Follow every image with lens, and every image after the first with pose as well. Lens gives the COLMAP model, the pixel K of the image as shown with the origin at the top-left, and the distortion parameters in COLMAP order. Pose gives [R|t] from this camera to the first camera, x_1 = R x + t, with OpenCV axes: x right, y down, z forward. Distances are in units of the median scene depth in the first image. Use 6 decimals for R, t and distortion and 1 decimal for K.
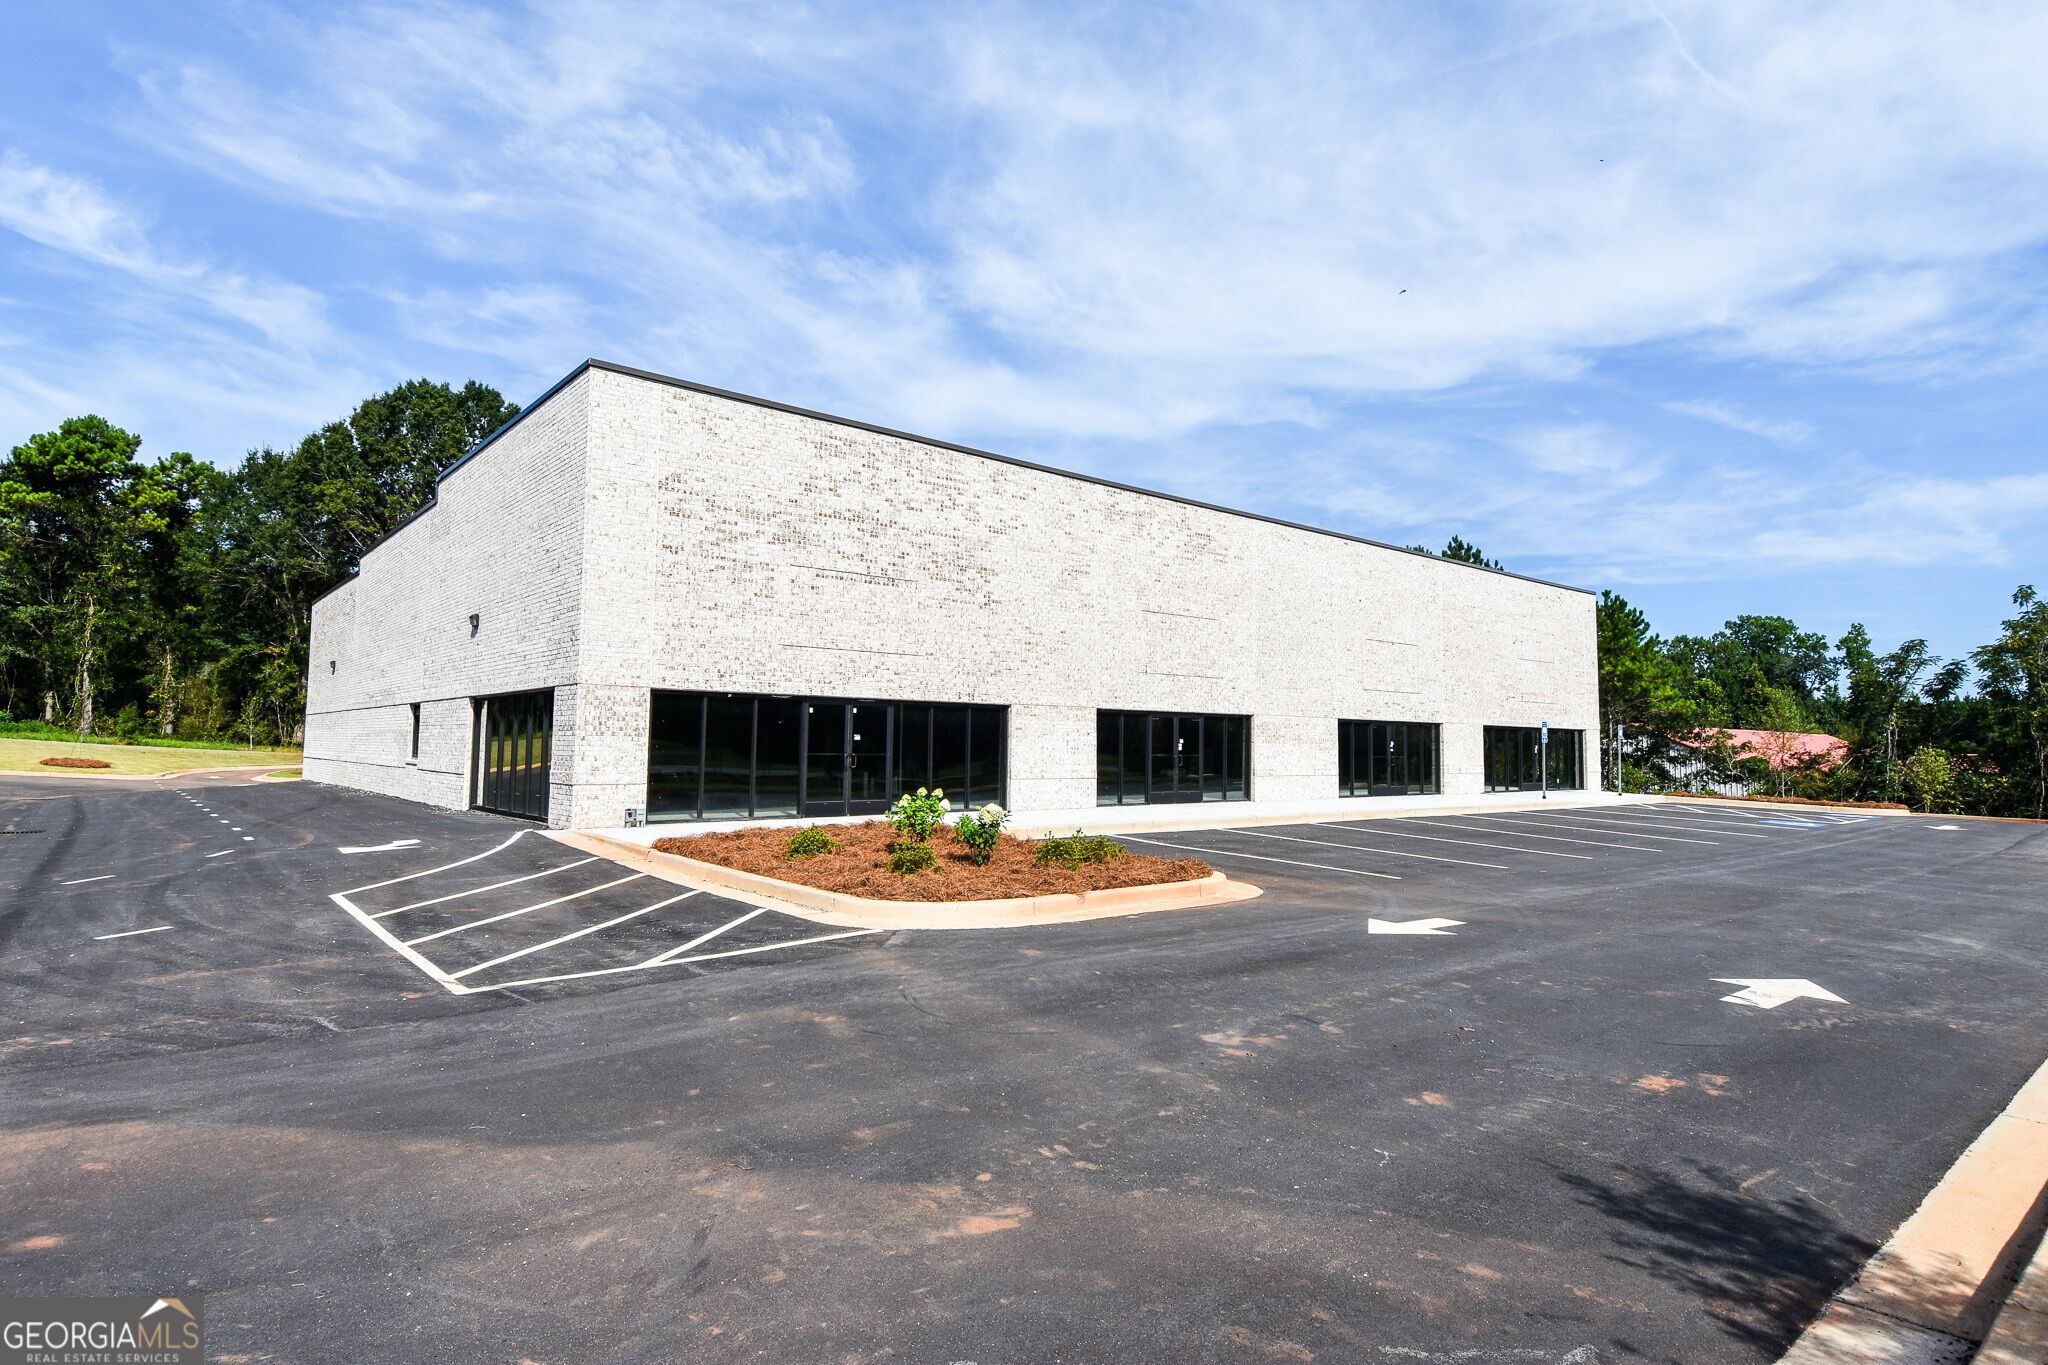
lens RADIAL K [[1073.0, 0, 1021.8], [0, 1073.0, 667.2], [0, 0, 1]] dist [0.053094, -0.056578]
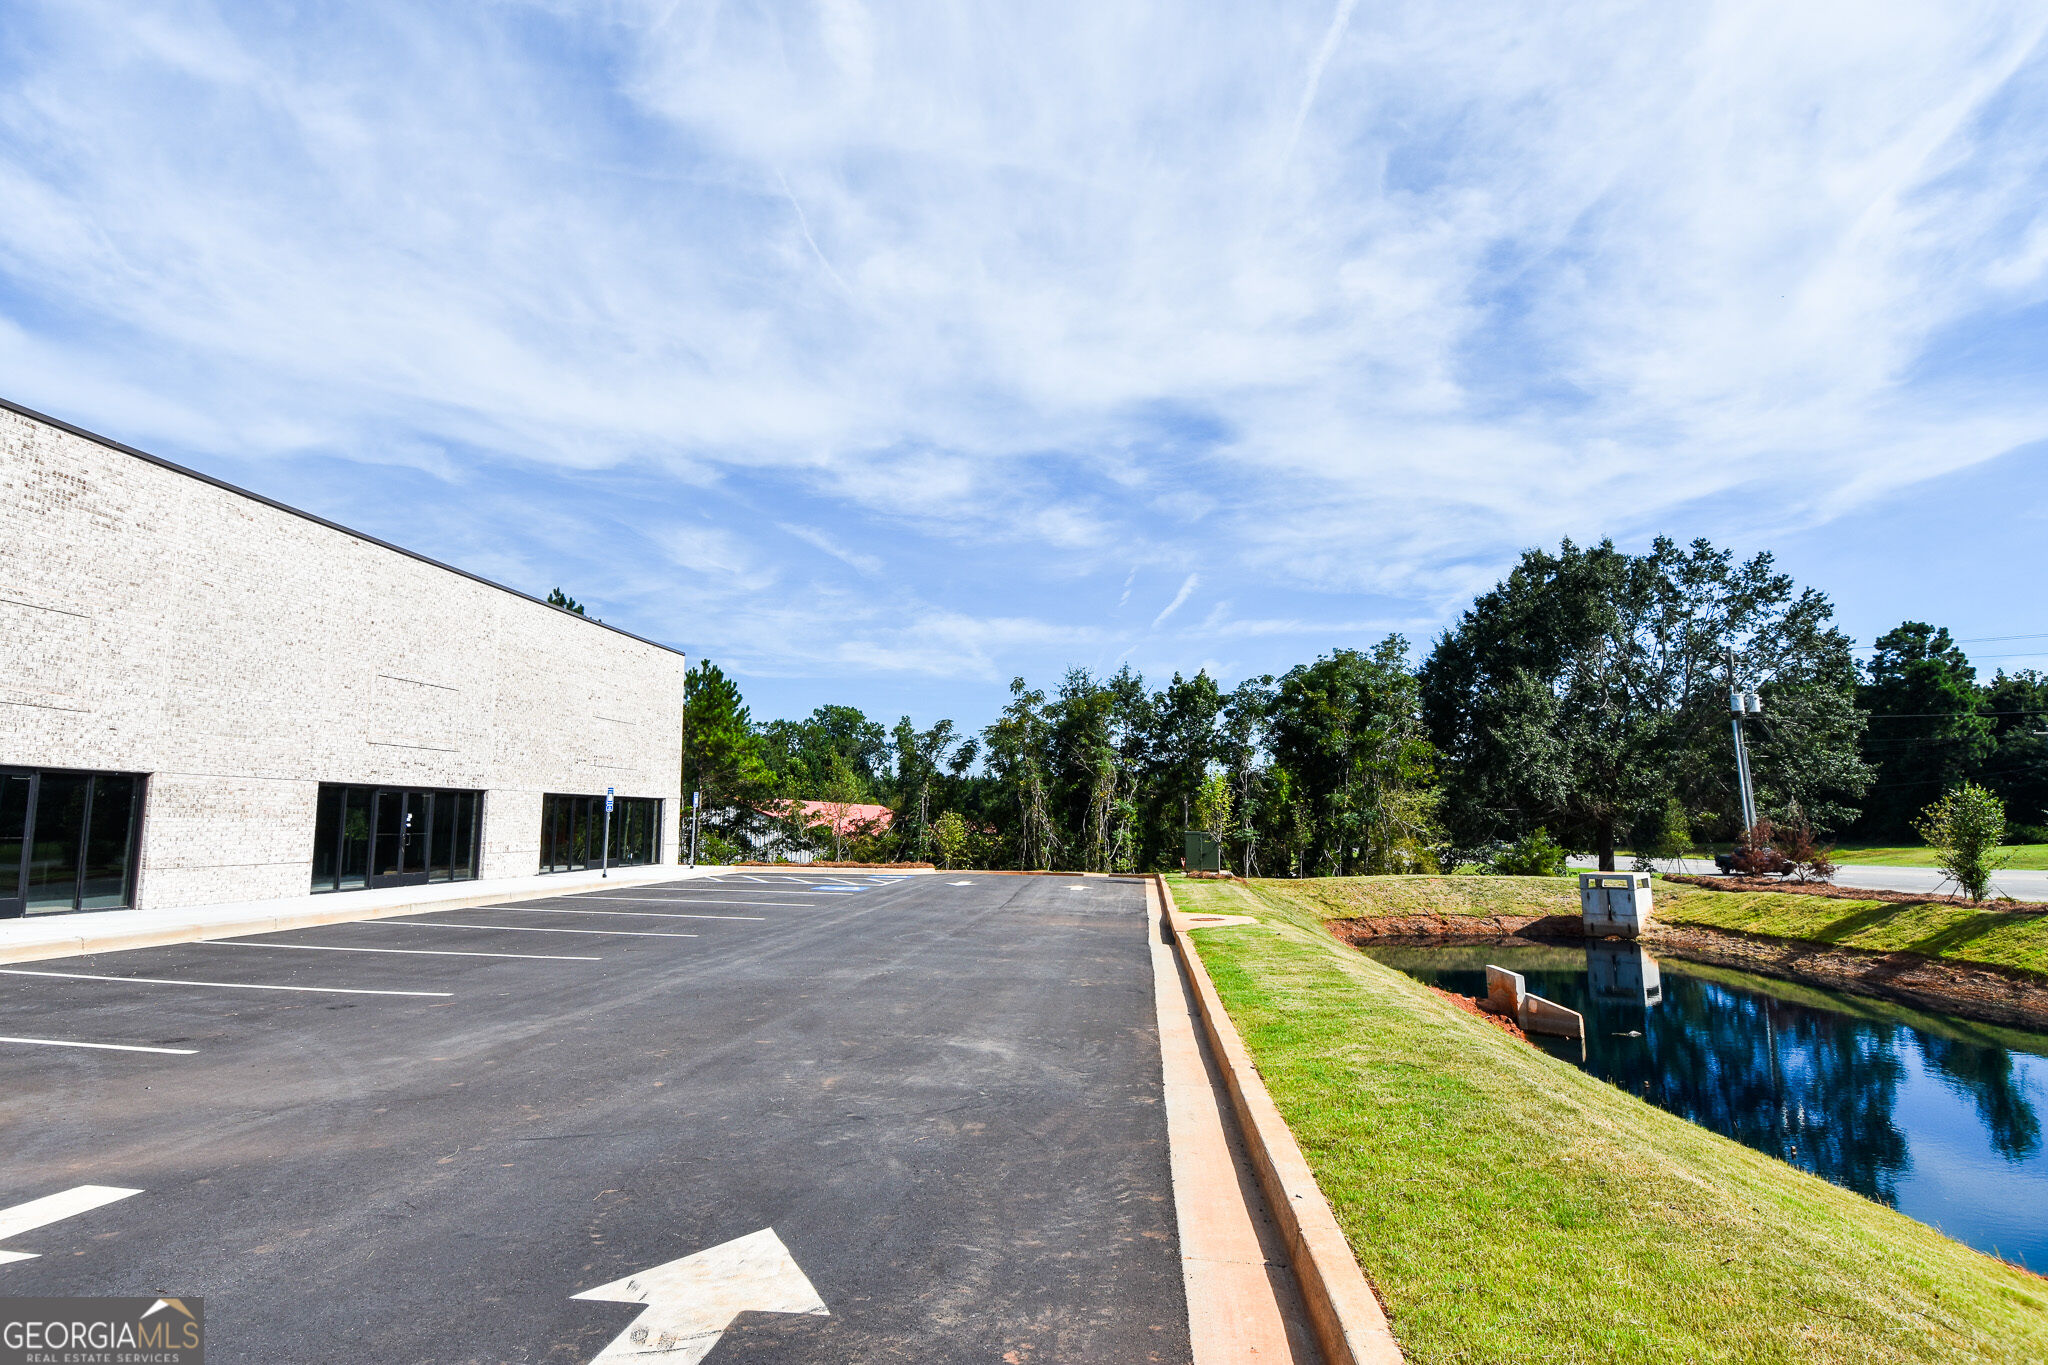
lens RADIAL K [[1068.8, 0, 1020.9], [0, 1068.8, 667.7], [0, 0, 1]] dist [0.052877, -0.057027]
pose [[0.721229, 0.078640, 0.688219, 0.135050], [-0.028479, 0.996061, -0.083971, 0.020211], [-0.692111, 0.040962, 0.720627, 0.168333]]
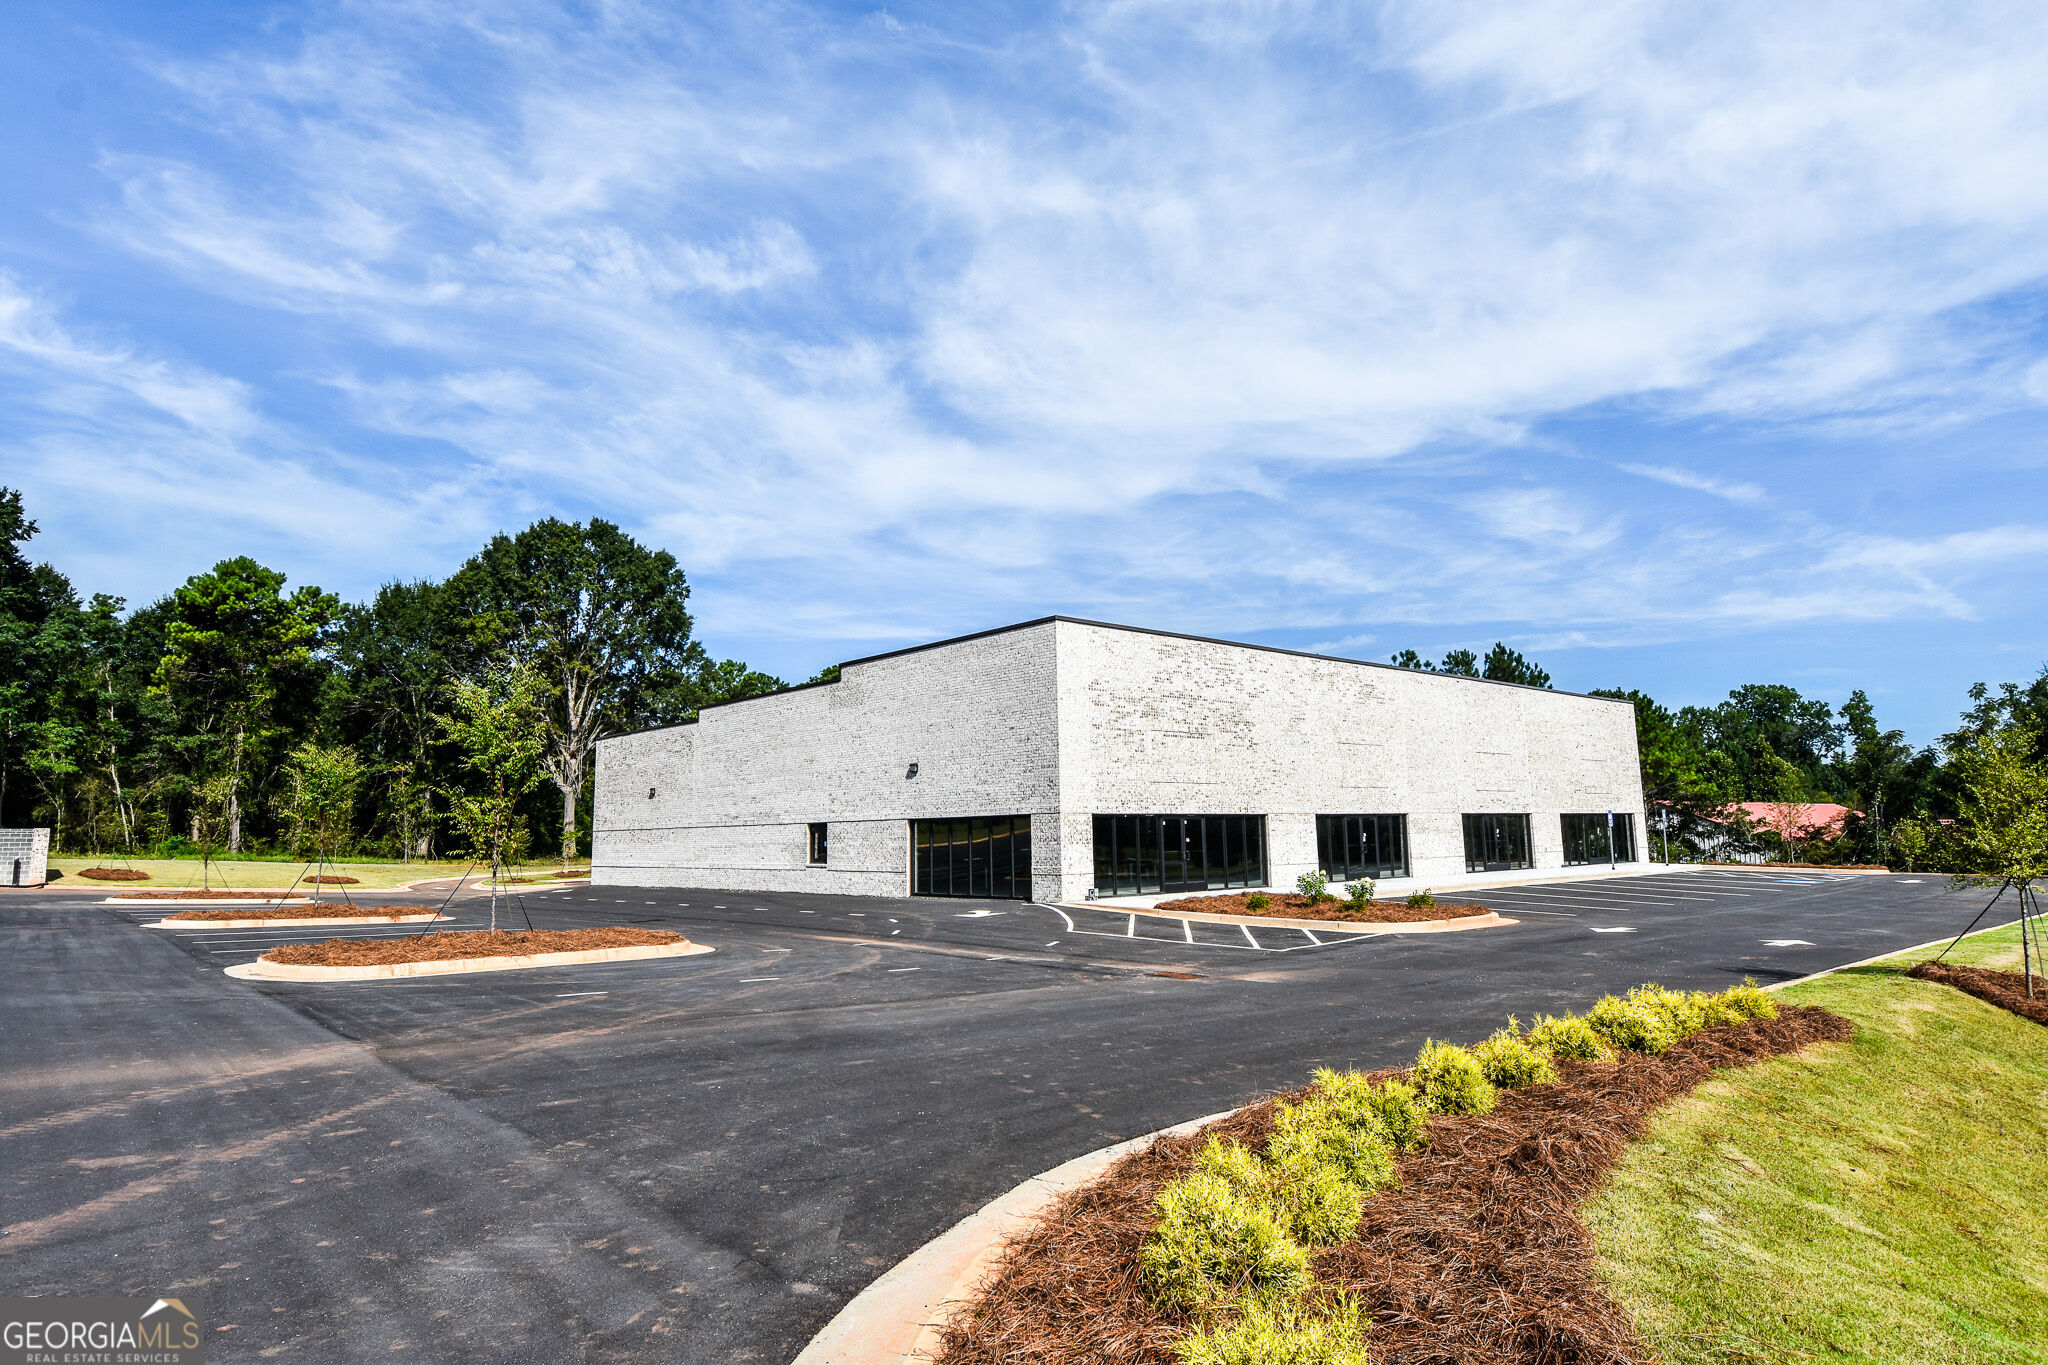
lens RADIAL K [[1145.7, 0, 1017.7], [0, 1145.7, 634.2], [0, 0, 1]] dist [0.004645, -0.000478]
pose [[0.999412, -0.026112, 0.022218, -0.296336], [0.028220, 0.994530, -0.100569, -0.047920], [-0.019470, 0.101137, 0.994682, -0.448406]]
